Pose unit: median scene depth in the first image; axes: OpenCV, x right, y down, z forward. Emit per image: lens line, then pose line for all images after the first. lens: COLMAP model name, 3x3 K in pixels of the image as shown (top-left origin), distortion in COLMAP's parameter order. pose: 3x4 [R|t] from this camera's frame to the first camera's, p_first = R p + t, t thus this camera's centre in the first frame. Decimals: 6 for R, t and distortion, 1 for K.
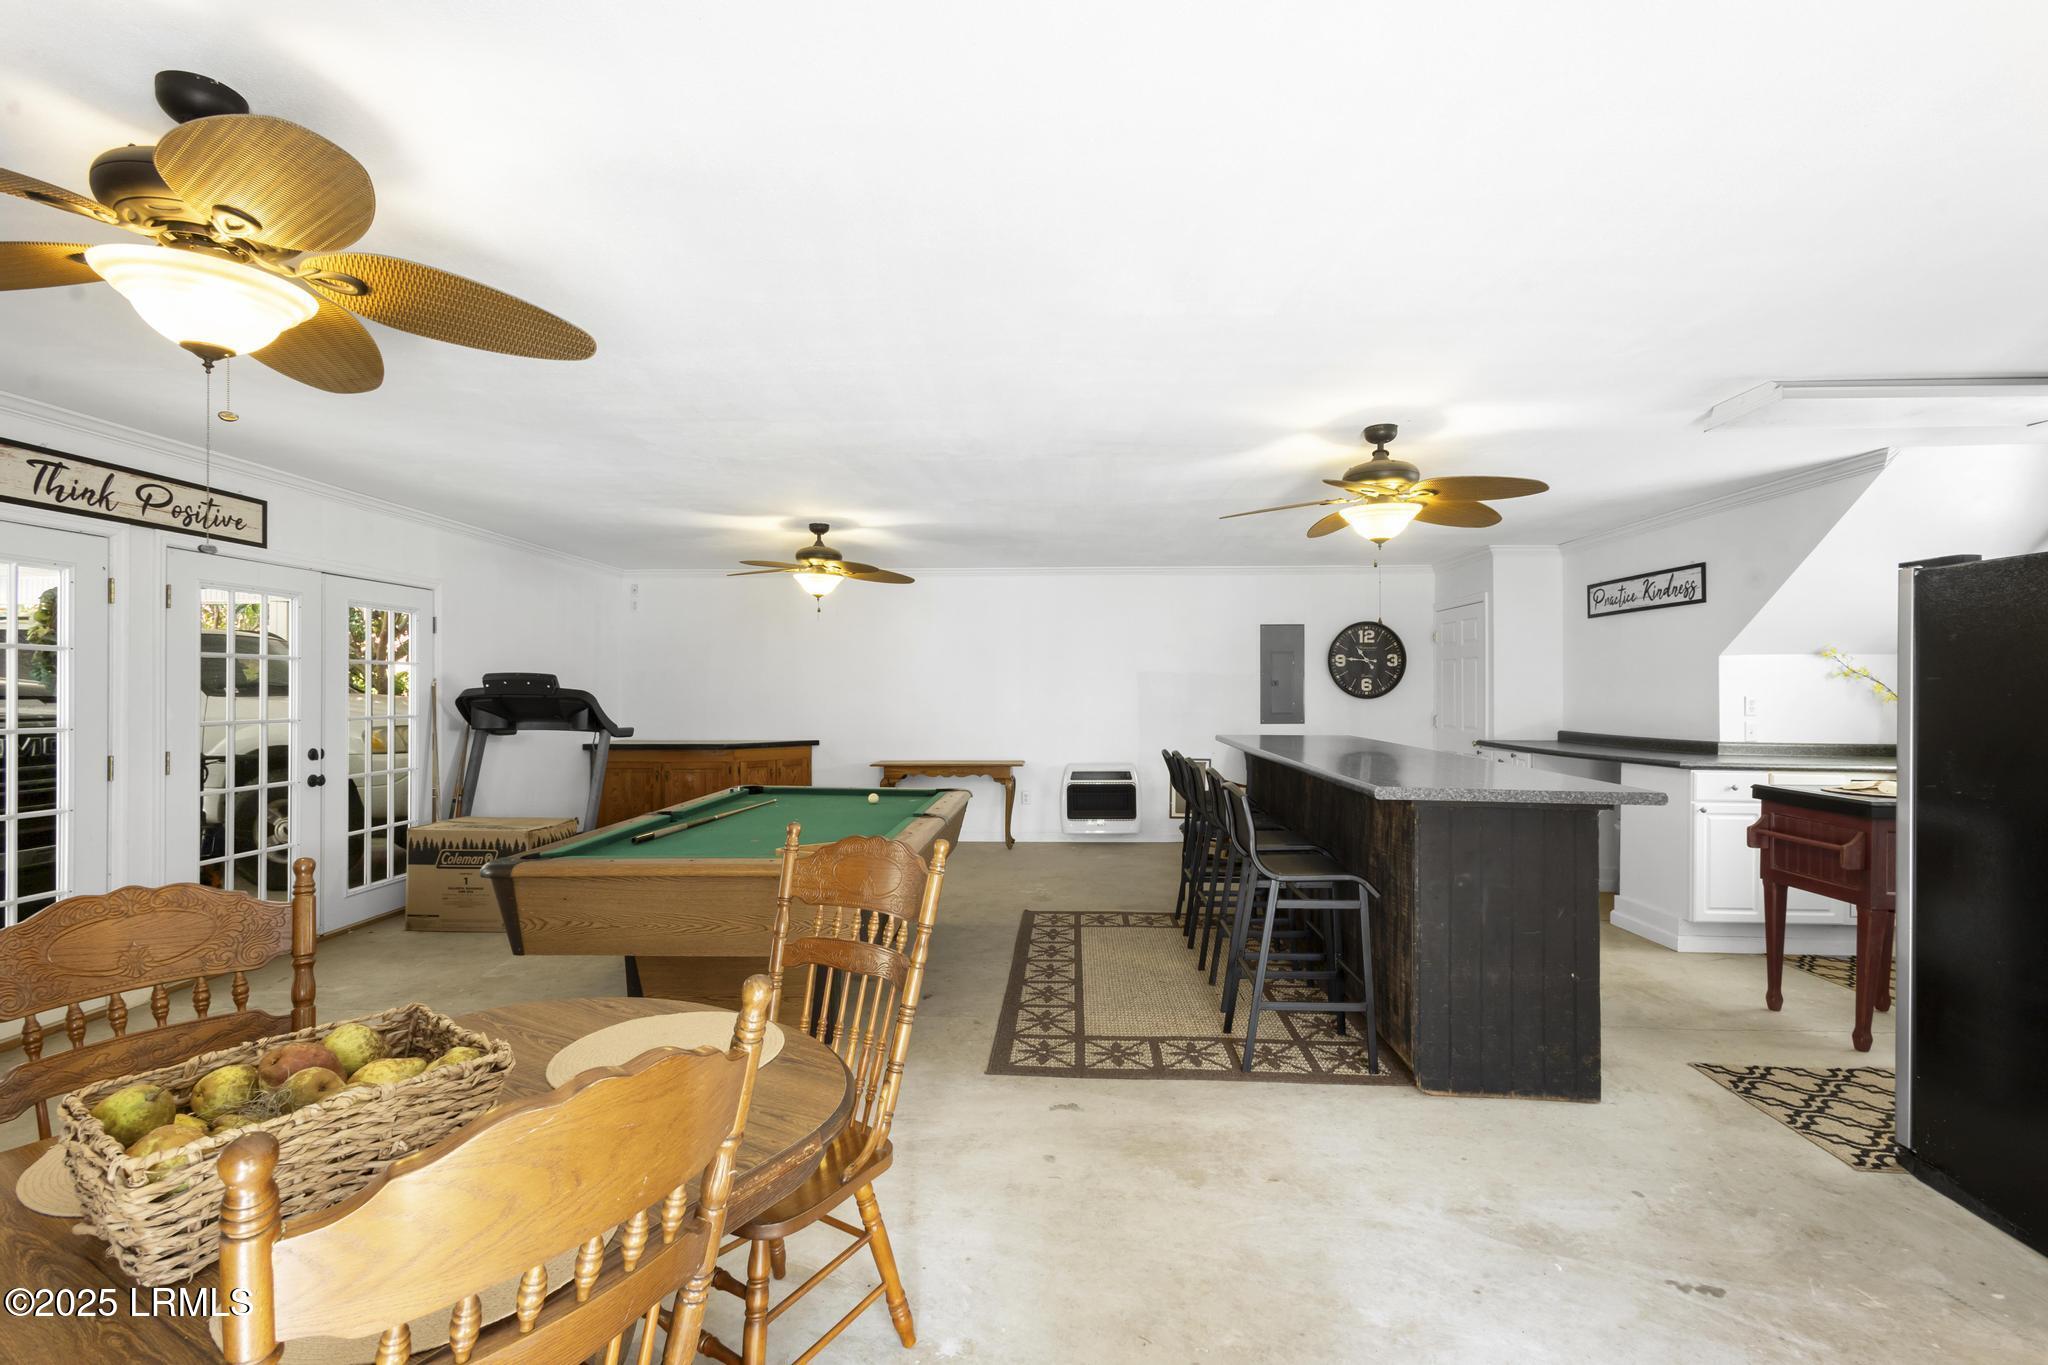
lens RADIAL K [[946.4, 0, 1024.0], [0, 946.4, 682.5], [0, 0, 1]] dist [0.009259, -0.001627]
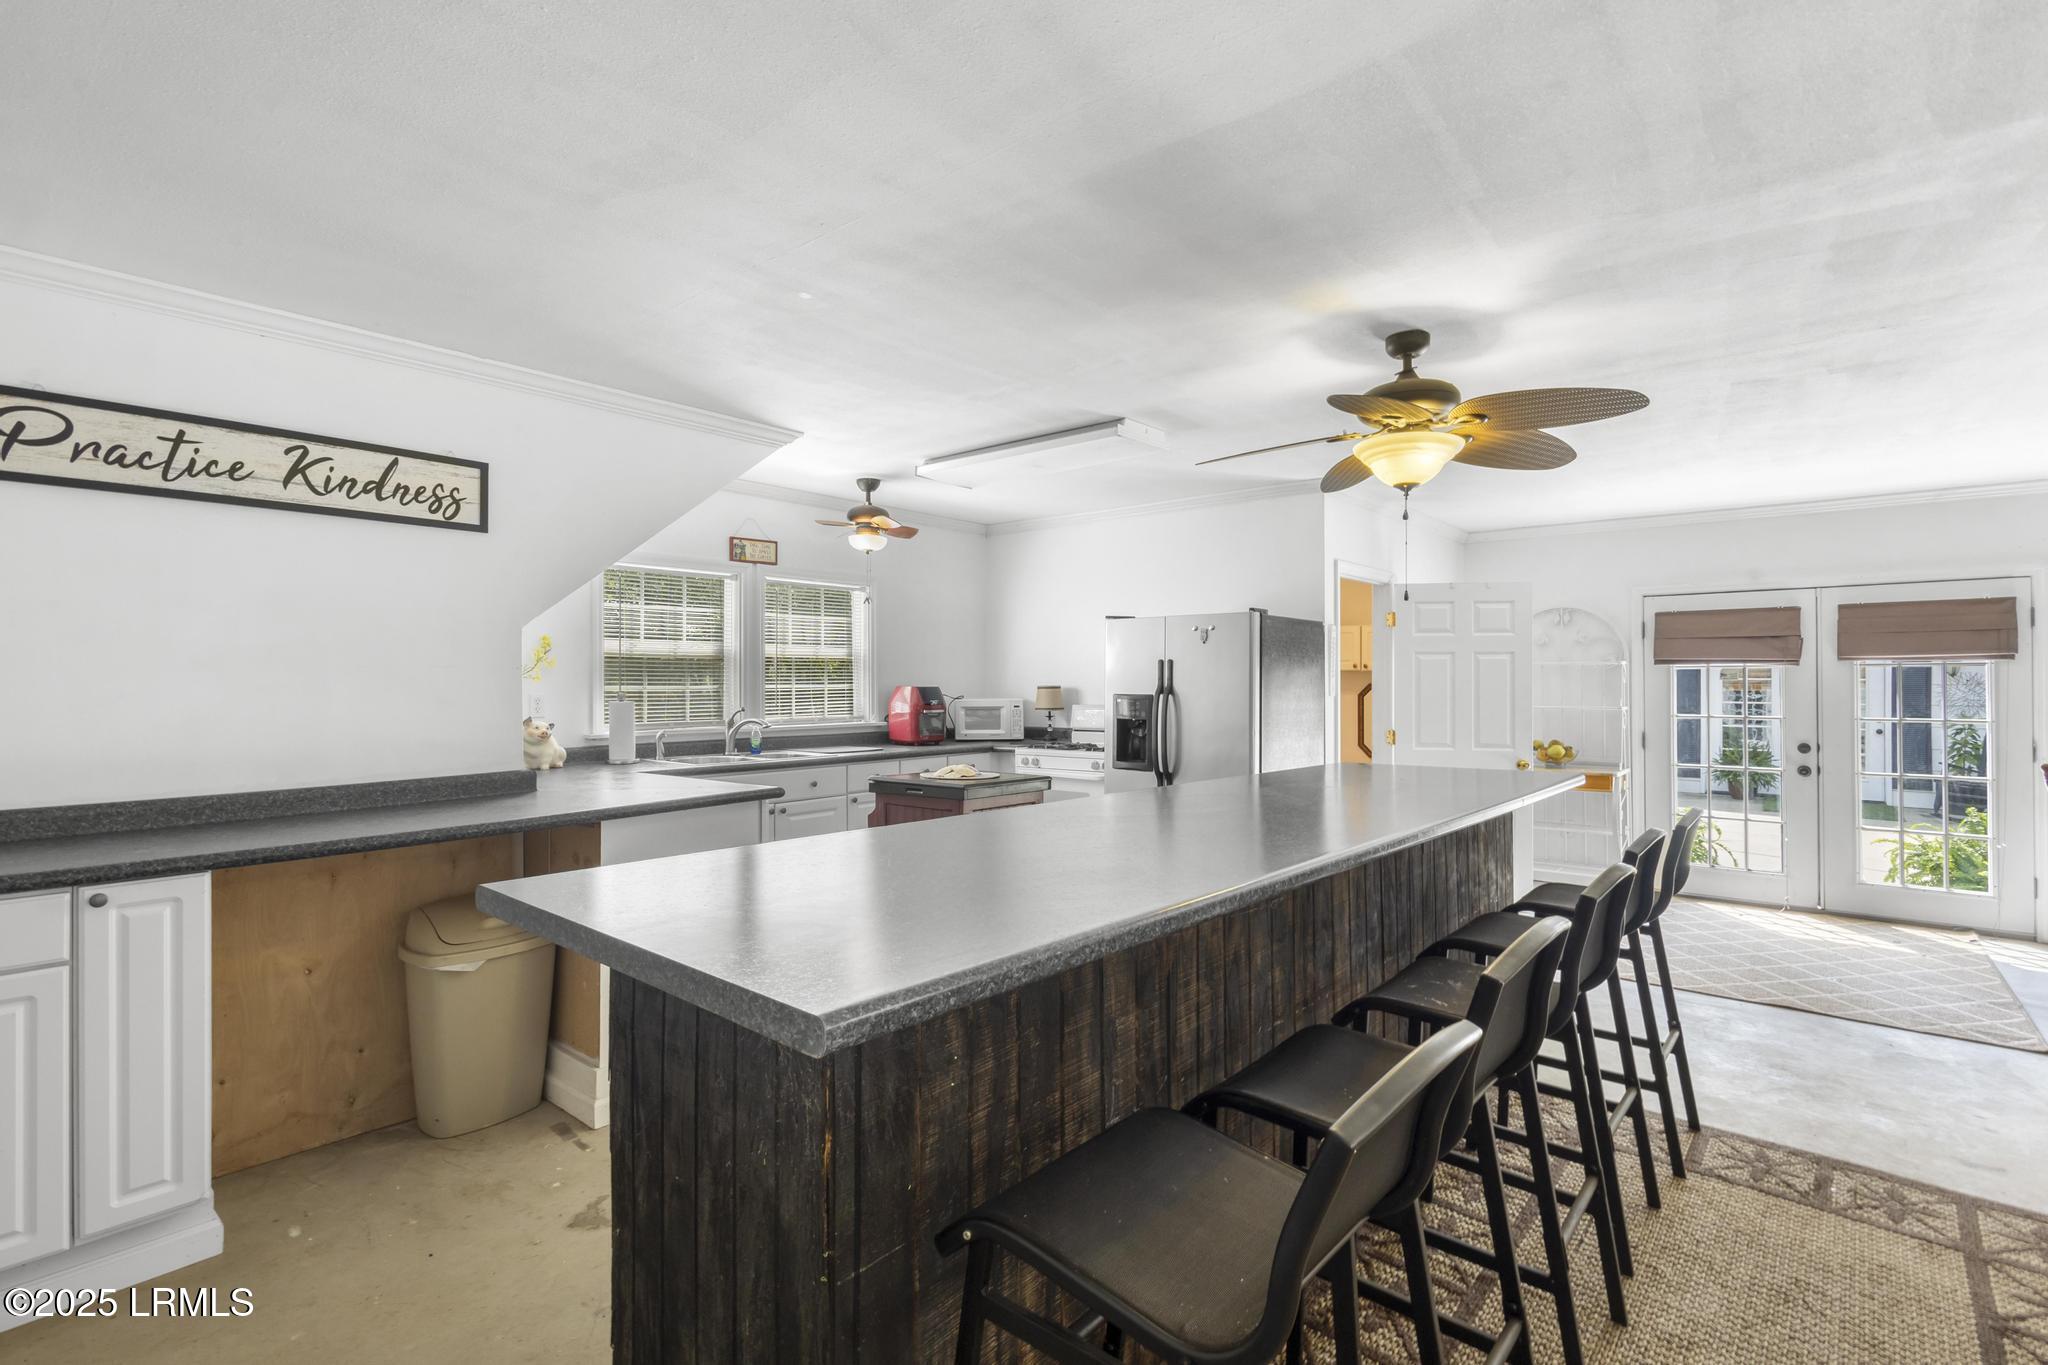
lens RADIAL K [[946.4, 0, 1024.0], [0, 946.4, 682.5], [0, 0, 1]] dist [0.009259, -0.001627]
pose [[-0.782062, -0.007276, 0.623159, 0.102602], [-0.008436, 0.999964, 0.001088, 0.002533], [-0.623144, -0.004406, -0.782095, 1.213605]]
